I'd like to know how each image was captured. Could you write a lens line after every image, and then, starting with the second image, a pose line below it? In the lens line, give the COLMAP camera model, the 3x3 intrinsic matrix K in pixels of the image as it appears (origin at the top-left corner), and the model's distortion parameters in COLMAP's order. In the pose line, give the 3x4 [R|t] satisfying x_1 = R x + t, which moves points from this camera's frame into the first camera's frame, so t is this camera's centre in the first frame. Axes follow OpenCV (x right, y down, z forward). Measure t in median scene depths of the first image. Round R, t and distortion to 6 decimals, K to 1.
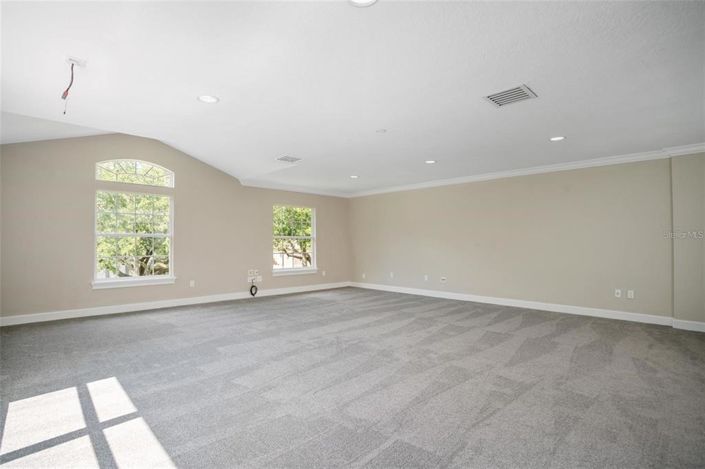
lens RADIAL K [[346.2, 0, 345.5], [0, 346.2, 239.9], [0, 0, 1]] dist [-0.079427, 0.032970]
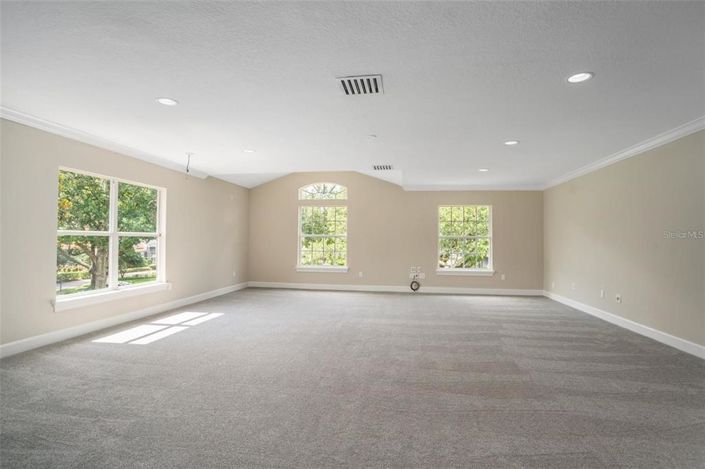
lens RADIAL K [[346.2, 0, 345.5], [0, 346.2, 239.9], [0, 0, 1]] dist [-0.079427, 0.032970]
pose [[0.610699, 0.003995, -0.791853, 0.496131], [-0.007186, 0.999974, -0.000497, 0.003080], [0.791830, 0.005994, 0.610712, 0.164557]]
